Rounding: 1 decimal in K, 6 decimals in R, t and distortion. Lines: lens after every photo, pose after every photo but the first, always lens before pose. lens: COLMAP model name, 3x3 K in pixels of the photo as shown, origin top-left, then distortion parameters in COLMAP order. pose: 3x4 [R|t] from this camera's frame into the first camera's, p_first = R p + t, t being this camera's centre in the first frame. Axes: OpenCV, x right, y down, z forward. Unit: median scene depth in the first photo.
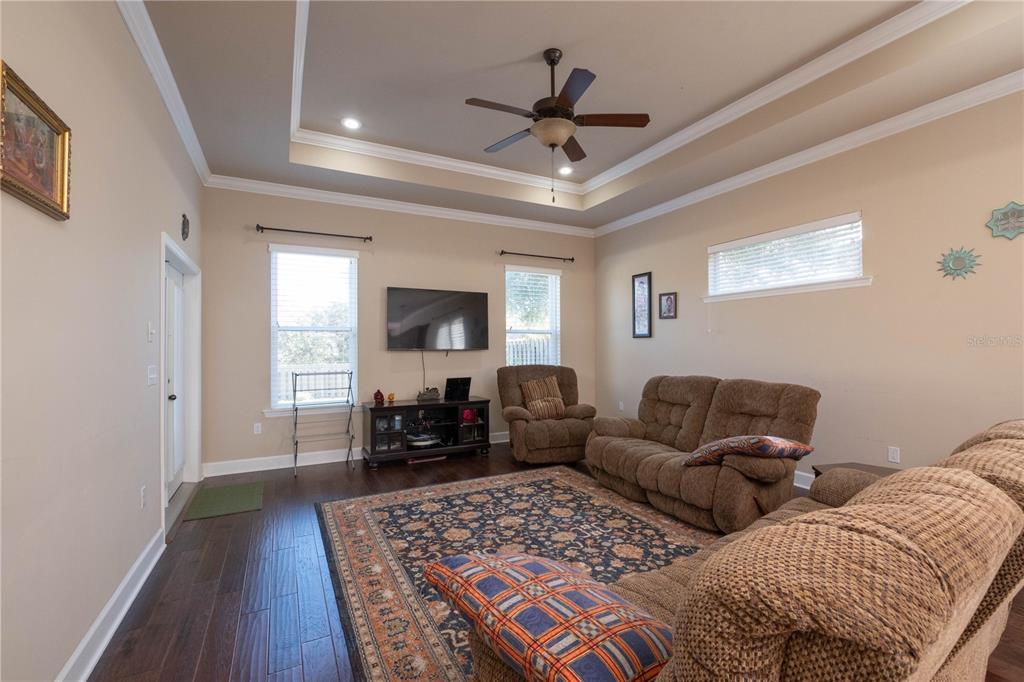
lens RADIAL K [[446.8, 0, 517.8], [0, 446.8, 340.7], [0, 0, 1]] dist [0.000410, -0.000077]
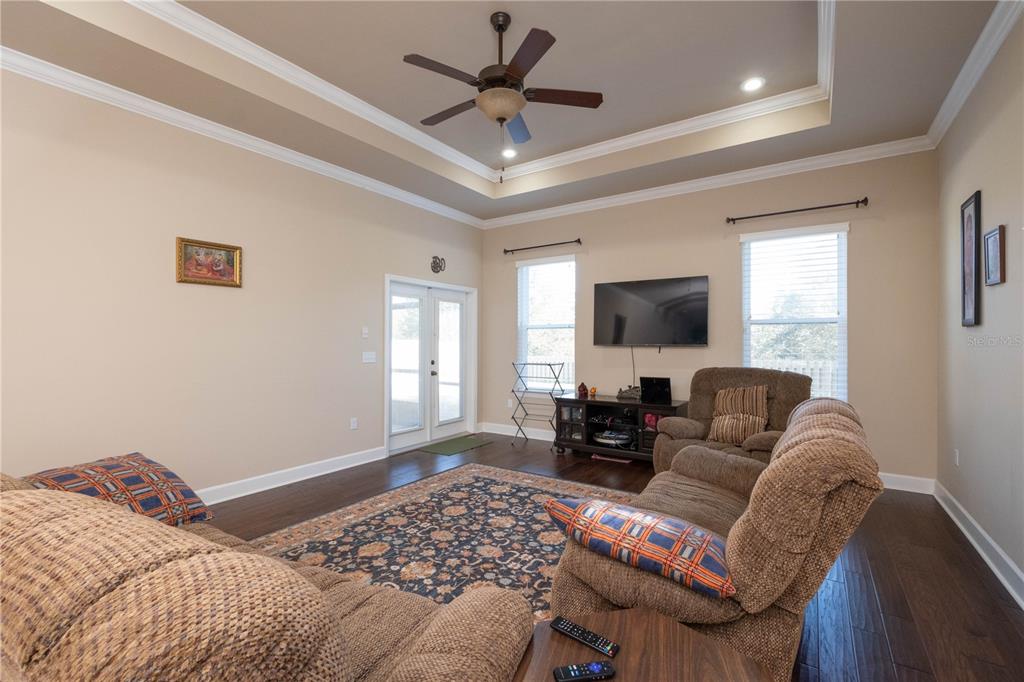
lens RADIAL K [[446.8, 0, 517.8], [0, 446.8, 340.7], [0, 0, 1]] dist [0.000410, -0.000077]
pose [[0.469805, 0.007356, -0.882740, 0.811655], [0.013841, 0.999781, 0.015698, -0.012728], [0.882662, -0.019593, 0.469600, 0.531788]]
